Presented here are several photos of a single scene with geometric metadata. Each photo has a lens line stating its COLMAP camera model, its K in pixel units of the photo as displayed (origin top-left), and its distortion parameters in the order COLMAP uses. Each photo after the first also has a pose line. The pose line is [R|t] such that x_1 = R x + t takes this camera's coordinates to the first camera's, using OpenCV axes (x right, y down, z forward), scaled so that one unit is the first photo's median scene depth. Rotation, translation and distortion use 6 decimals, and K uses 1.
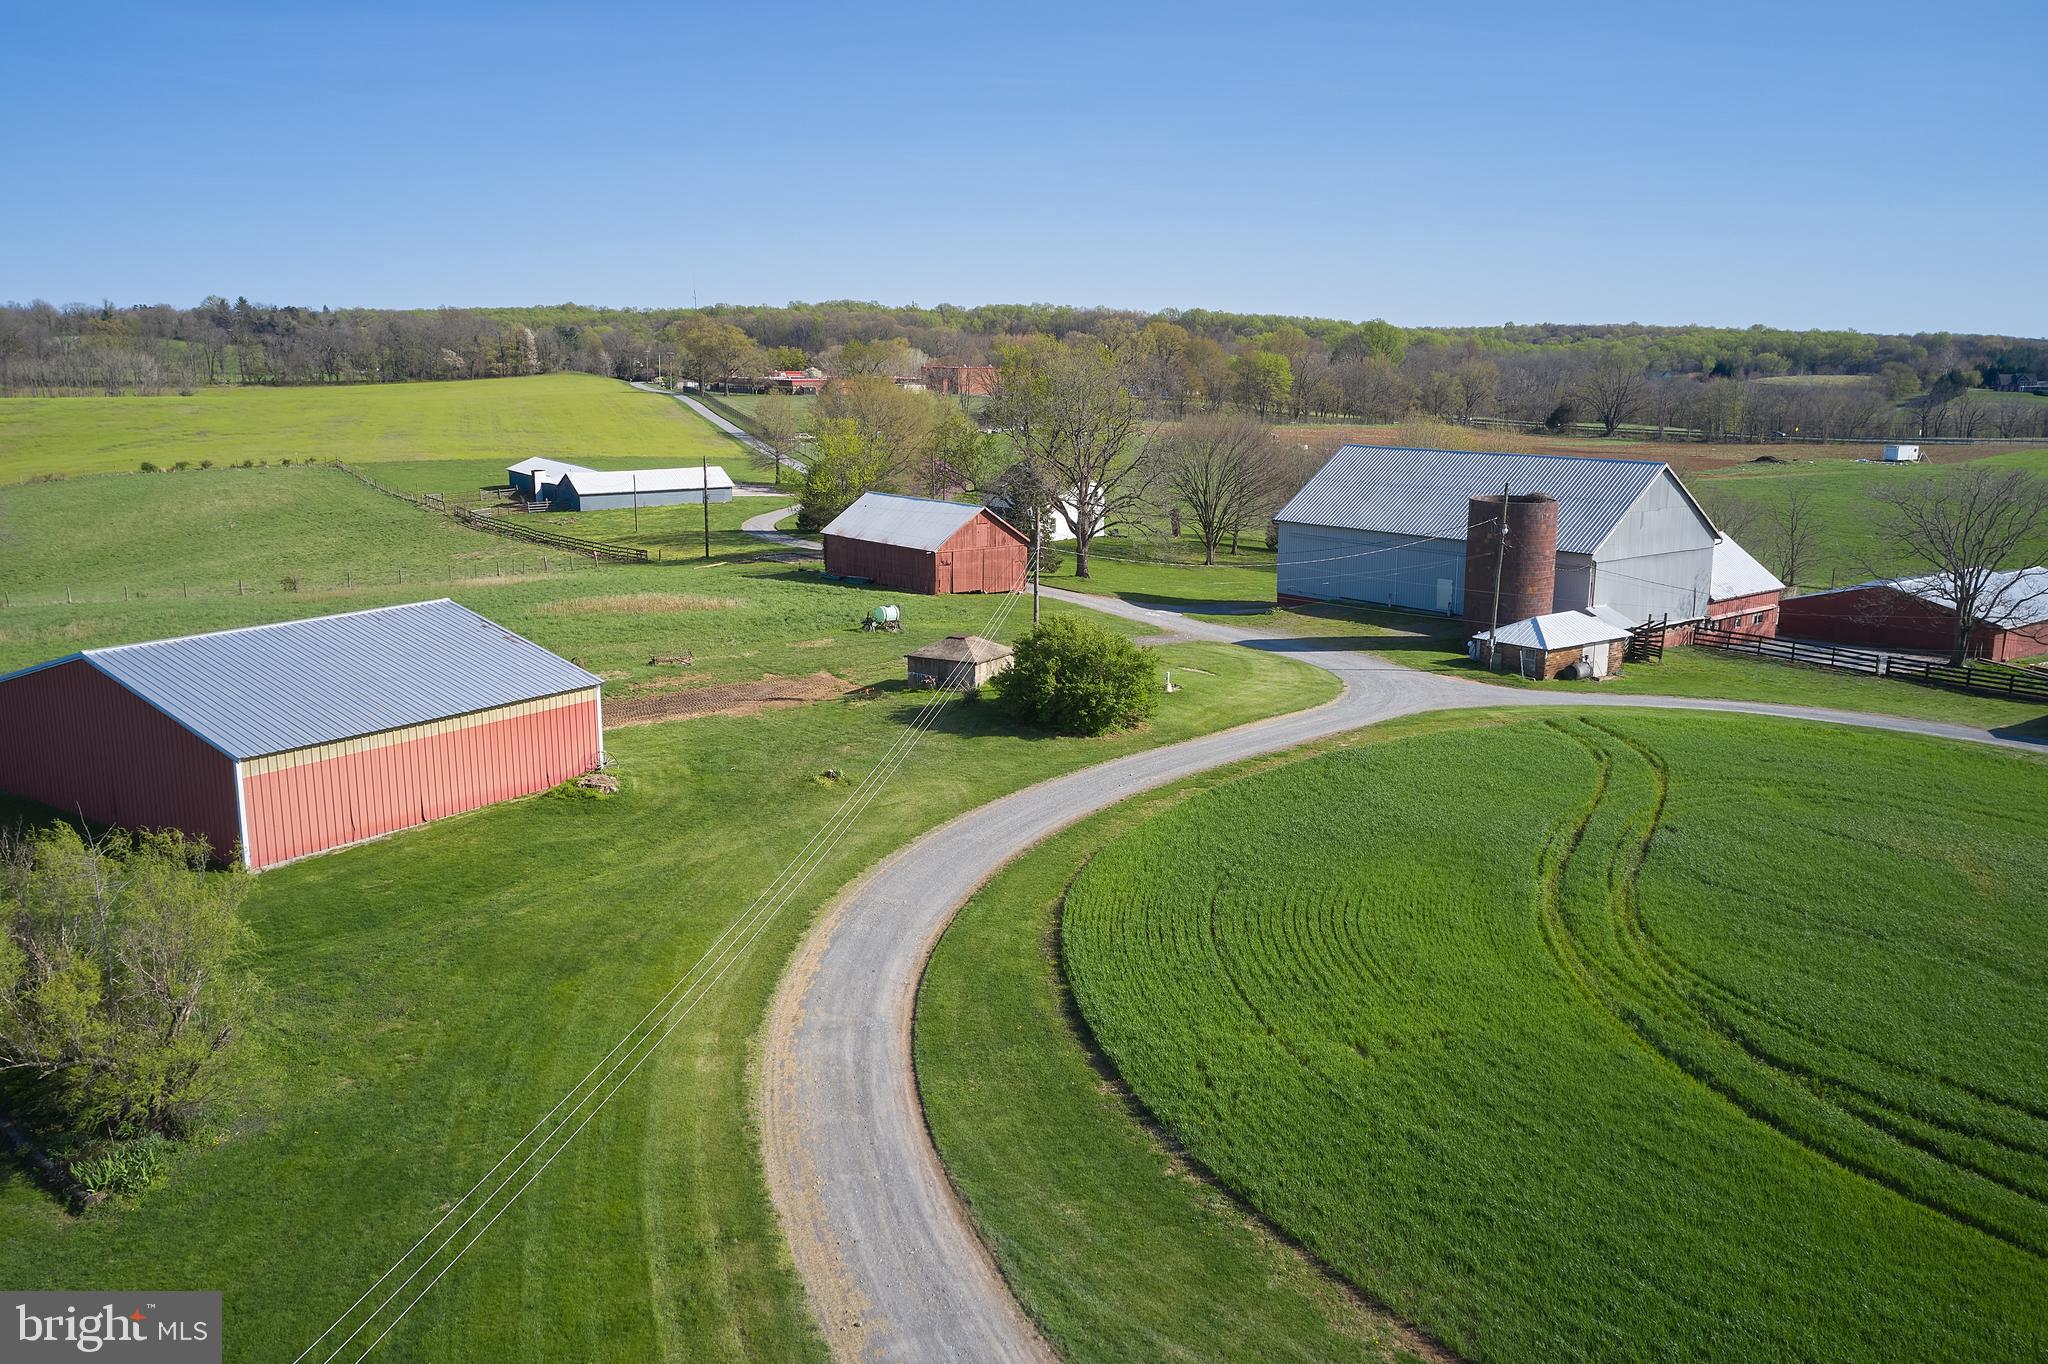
lens RADIAL K [[1632.4, 0, 1022.3], [0, 1632.4, 685.5], [0, 0, 1]] dist [-0.014968, -0.001023]
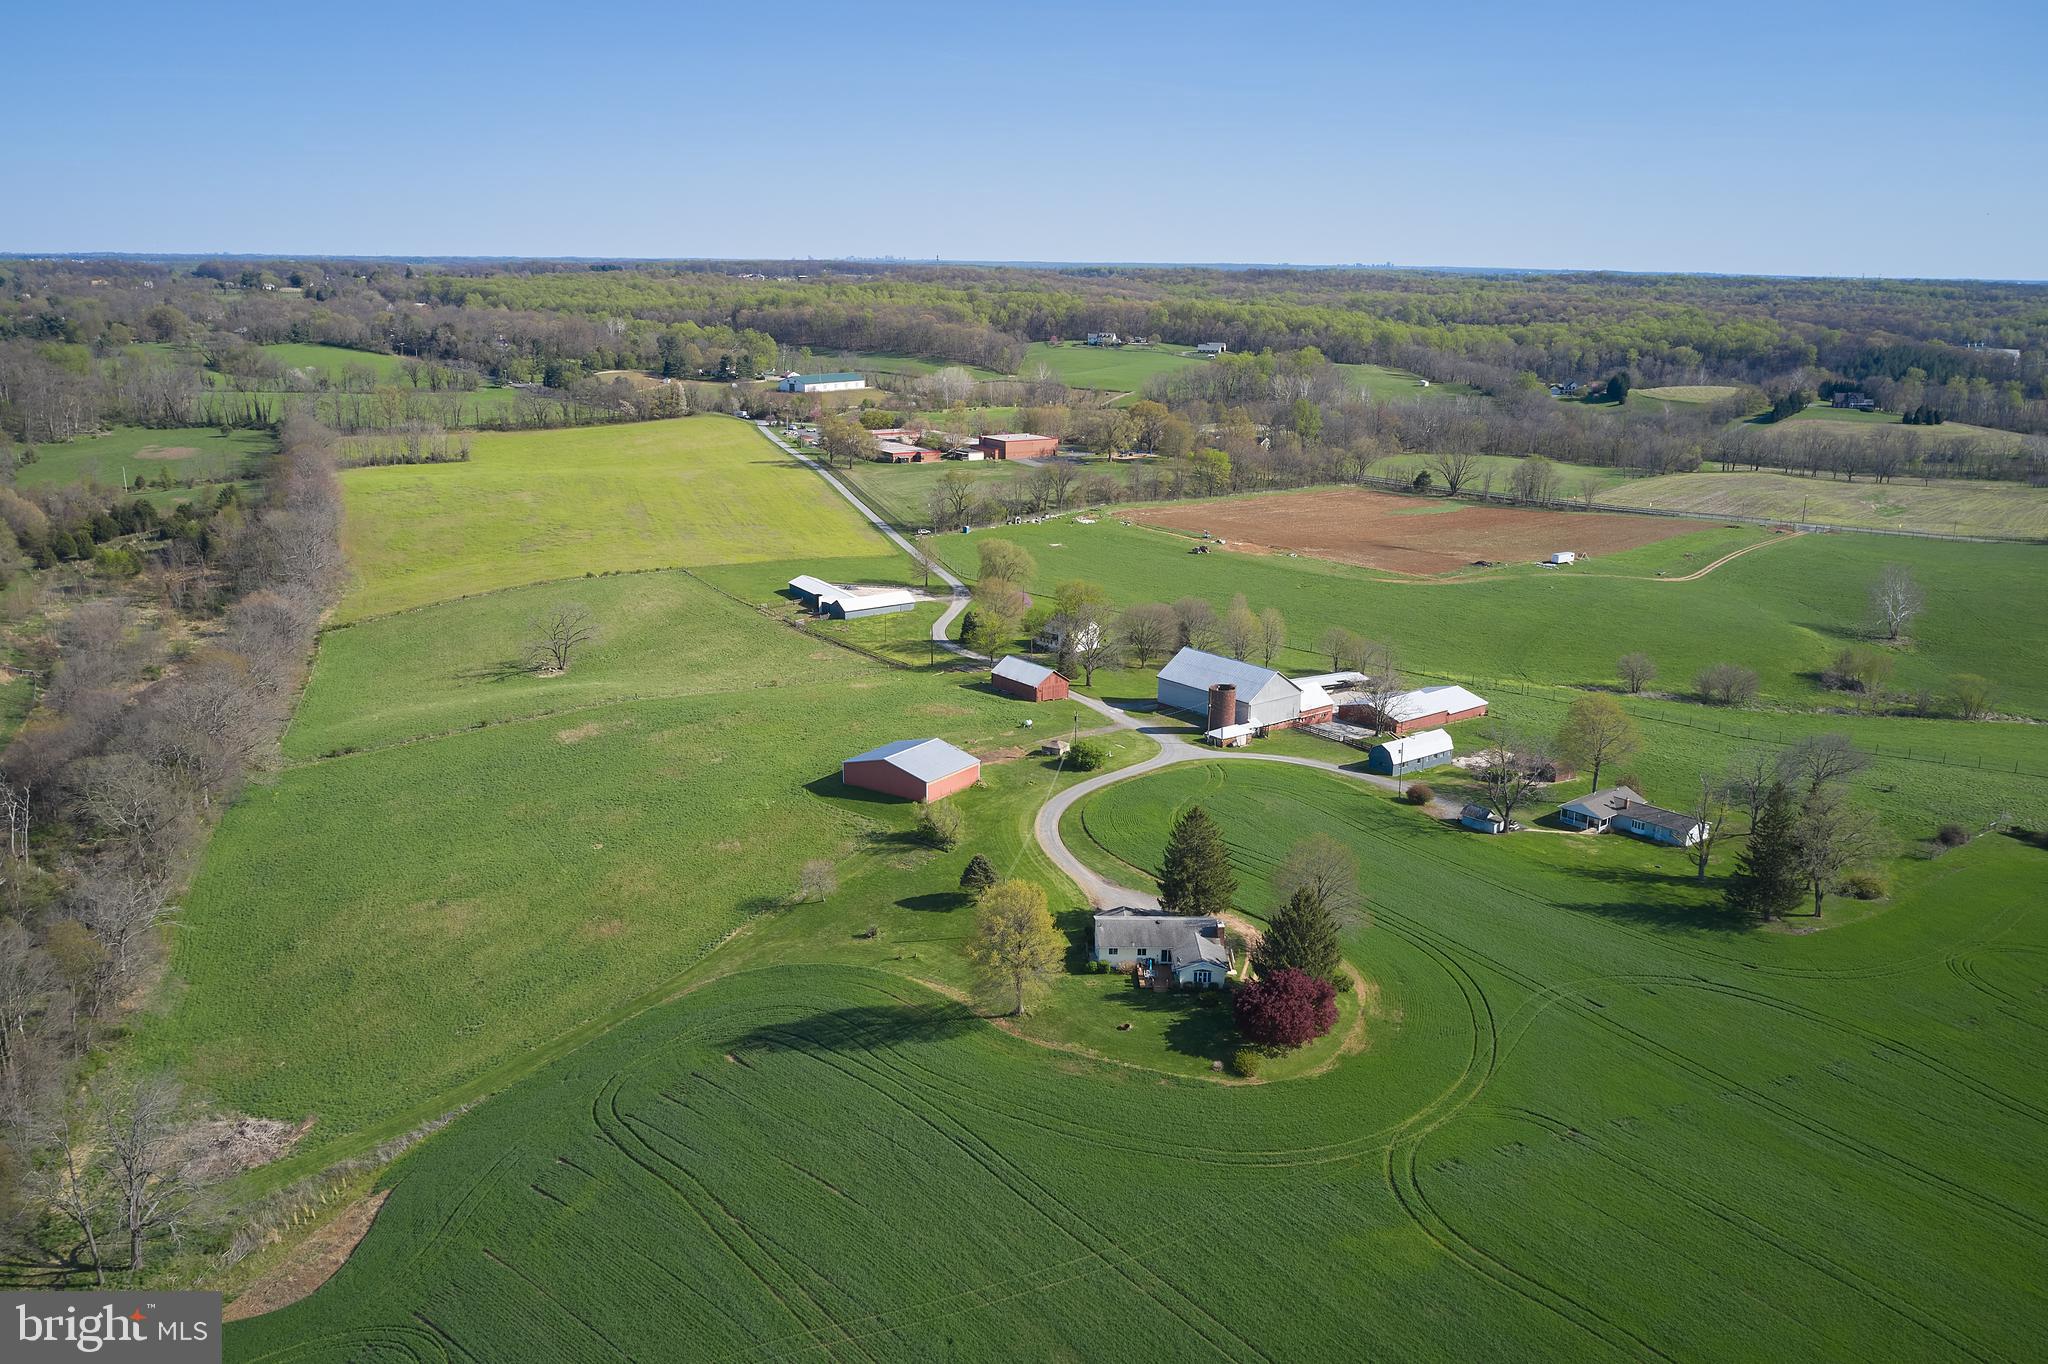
lens RADIAL K [[1632.4, 0, 1022.5], [0, 1632.4, 679.9], [0, 0, 1]] dist [-0.014968, -0.001023]
pose [[0.999949, 0.009089, -0.004402, -0.022714], [-0.008847, 0.998600, 0.052156, -0.084528], [0.004870, -0.052114, 0.998629, -0.637908]]
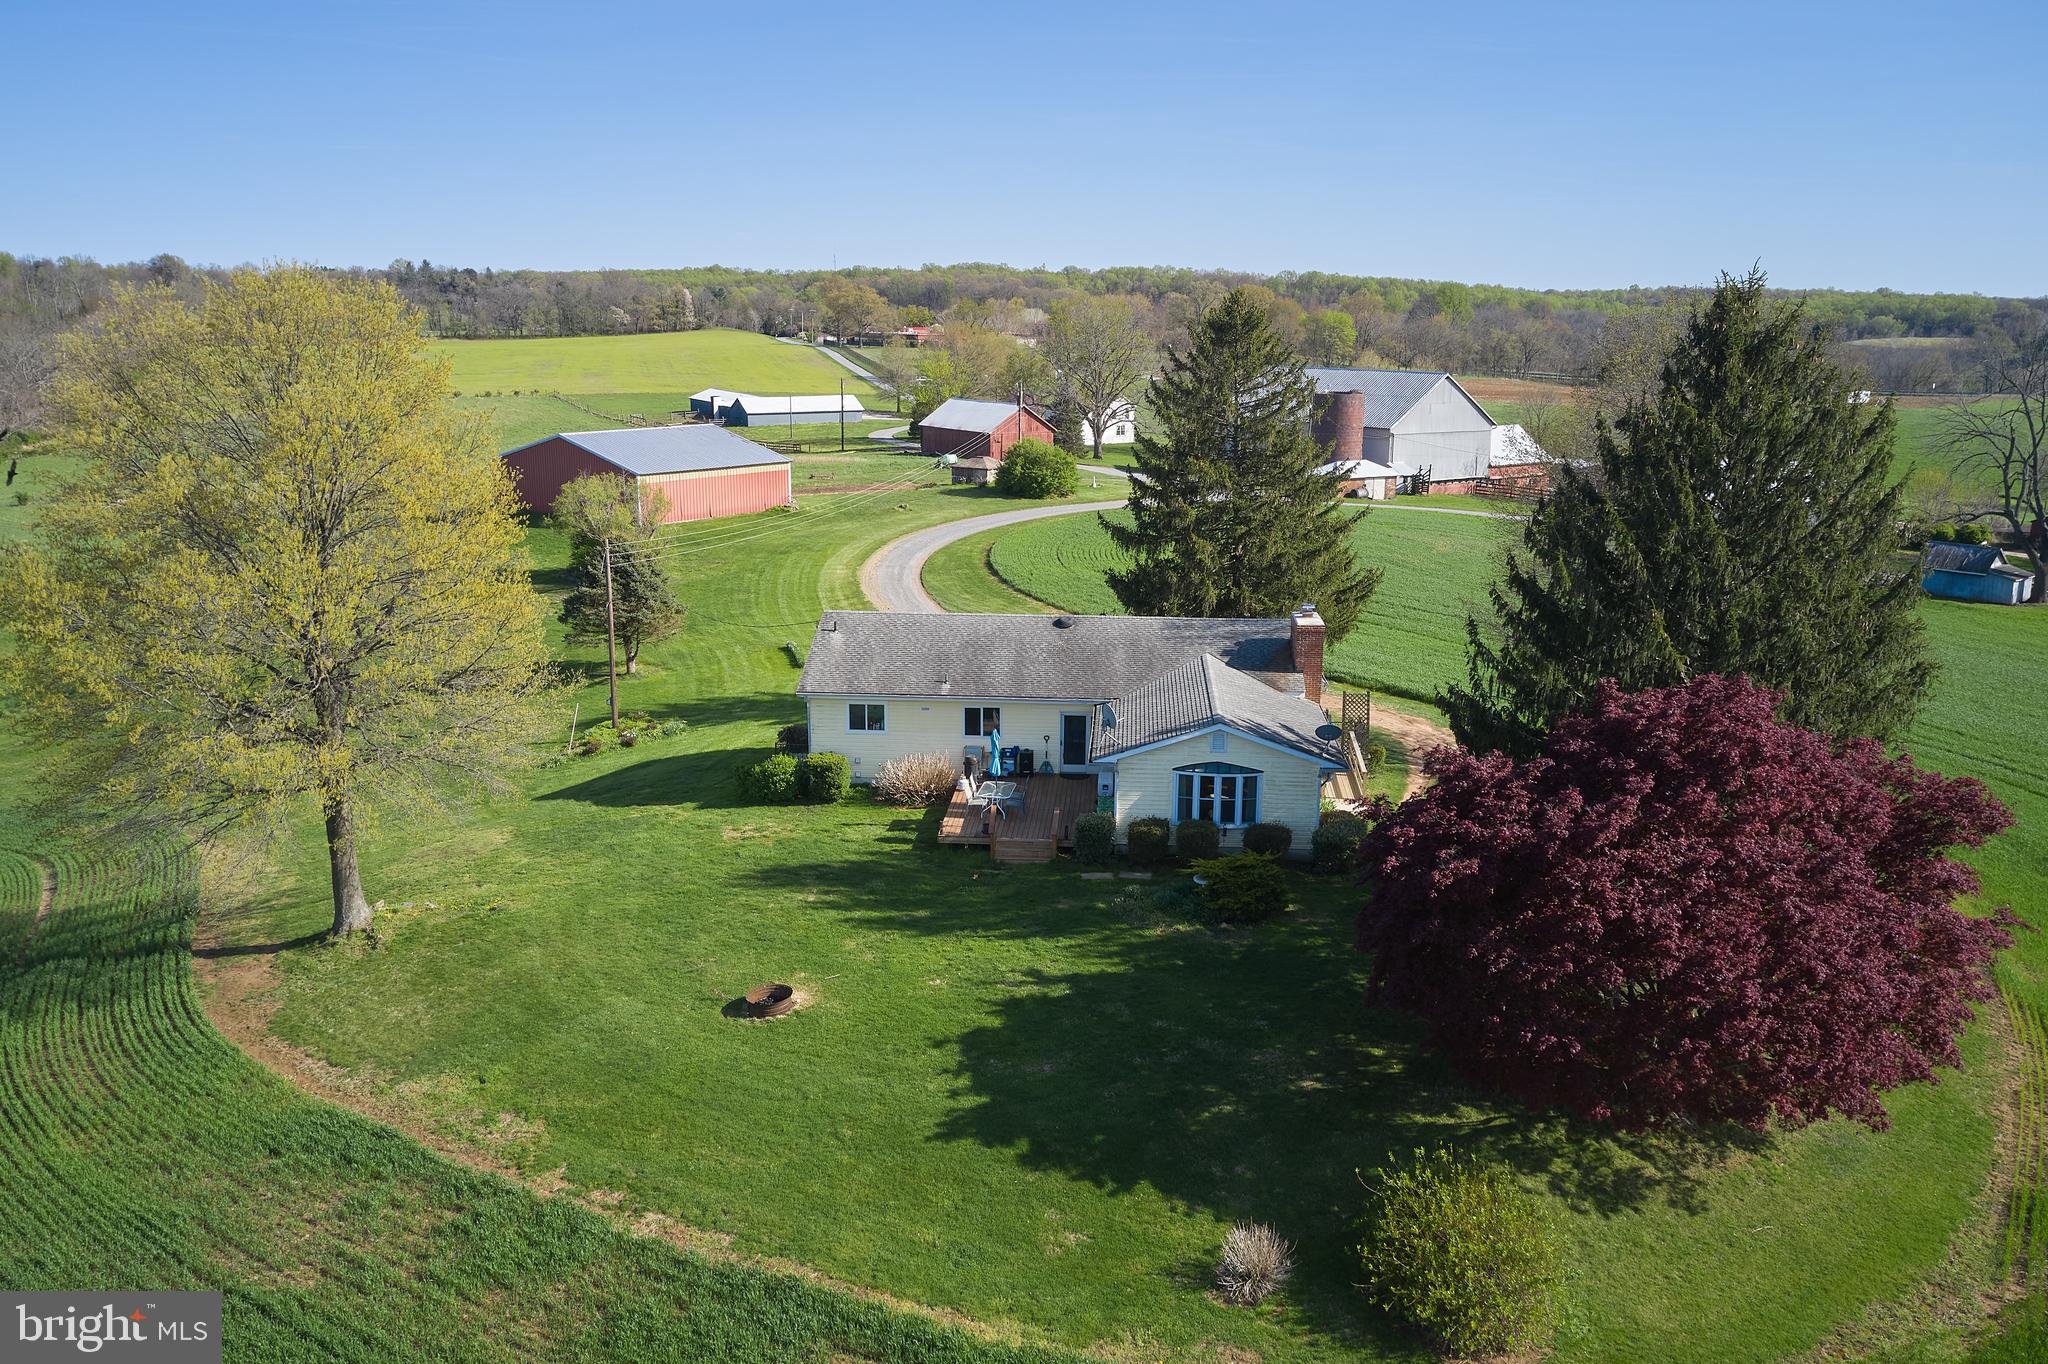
lens RADIAL K [[1632.4, 0, 1023.2], [0, 1632.4, 683.2], [0, 0, 1]] dist [-0.014968, -0.001023]
pose [[0.996756, 0.020164, -0.077919, 0.035335], [-0.018535, 0.999595, 0.021574, 0.041276], [0.078323, -0.020060, 0.996726, -0.183870]]
